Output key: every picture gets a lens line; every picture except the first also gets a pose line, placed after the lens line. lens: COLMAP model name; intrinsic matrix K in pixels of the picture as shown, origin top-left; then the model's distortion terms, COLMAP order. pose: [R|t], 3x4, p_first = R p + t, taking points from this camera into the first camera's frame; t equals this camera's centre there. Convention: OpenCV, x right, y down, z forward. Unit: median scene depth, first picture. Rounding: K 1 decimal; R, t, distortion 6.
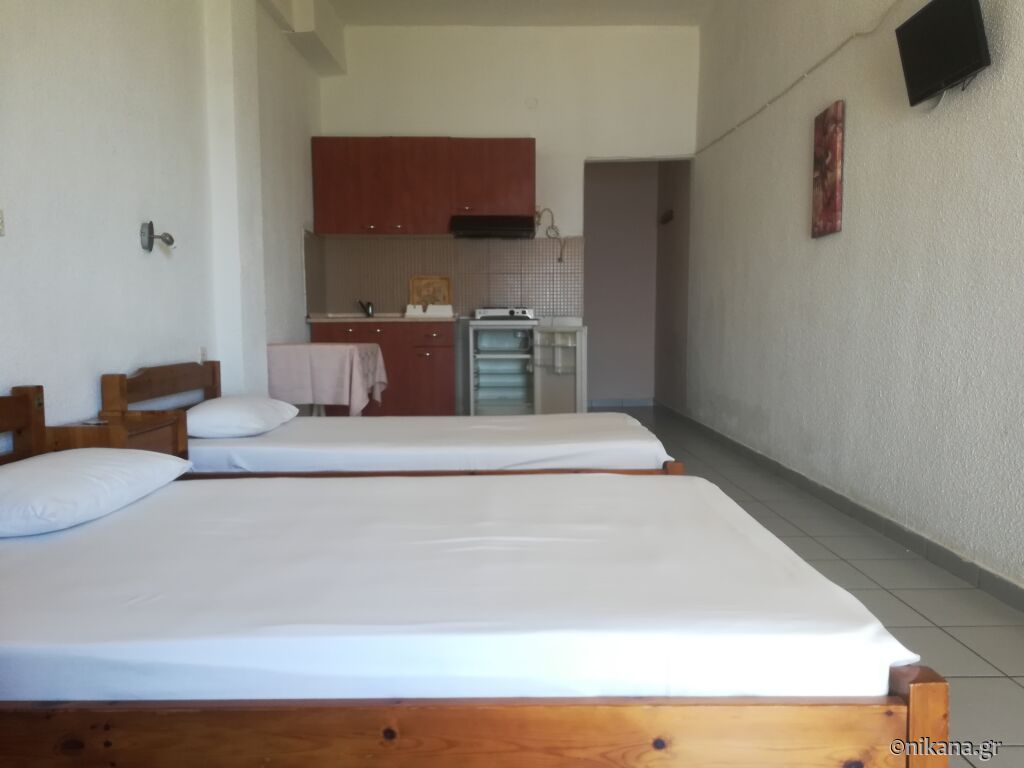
lens RADIAL K [[806.7, 0, 519.2], [0, 806.7, 379.7], [0, 0, 1]] dist [0.059235, -0.074709]
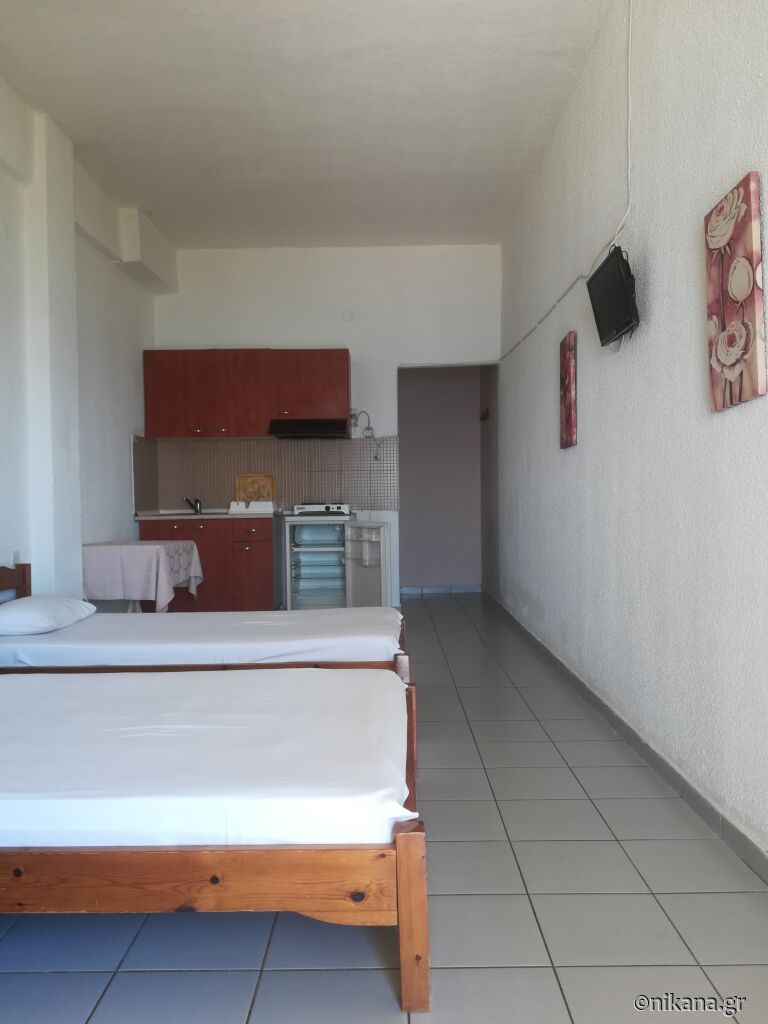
lens RADIAL K [[806.7, 0, 383.0], [0, 806.7, 506.6], [0, 0, 1]] dist [0.059235, -0.074709]
pose [[0.999760, -0.009218, -0.019871, 0.088107], [0.007909, 0.997856, -0.064963, -0.015569], [0.020428, 0.064791, 0.997690, -0.071924]]
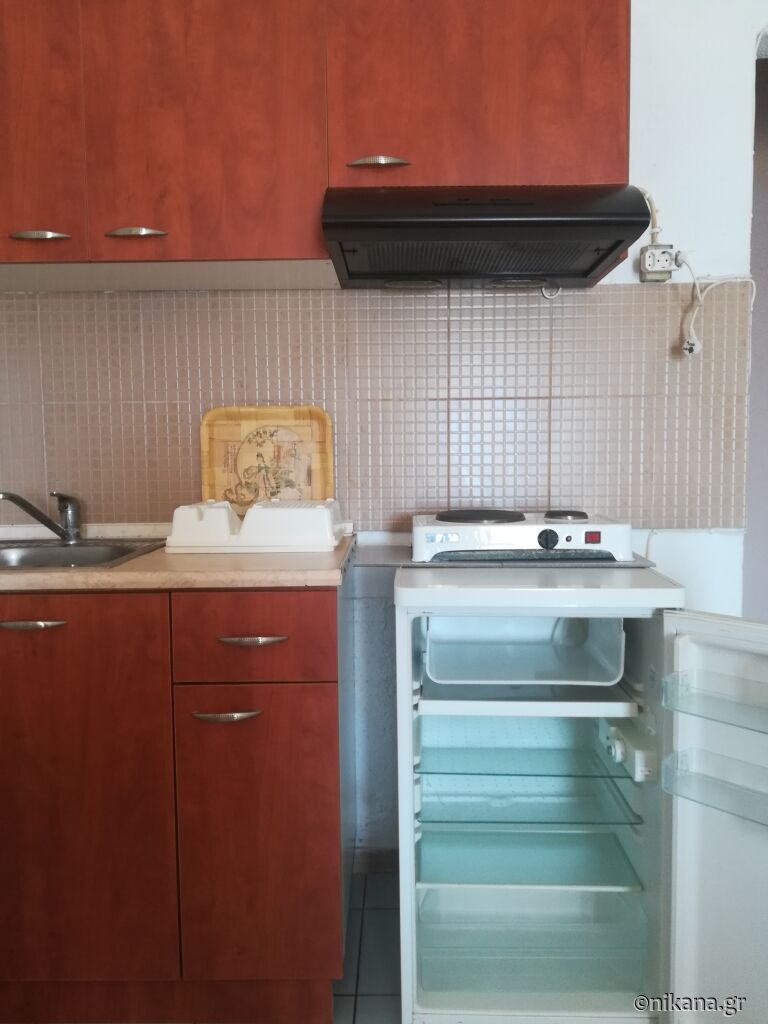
lens RADIAL K [[806.7, 0, 380.8], [0, 806.7, 512.4], [0, 0, 1]] dist [0.059235, -0.074709]
pose [[0.999140, -0.003796, -0.041286, -0.055678], [0.003655, 0.999987, -0.003489, -0.093564], [0.041299, 0.003335, 0.999141, 0.742631]]
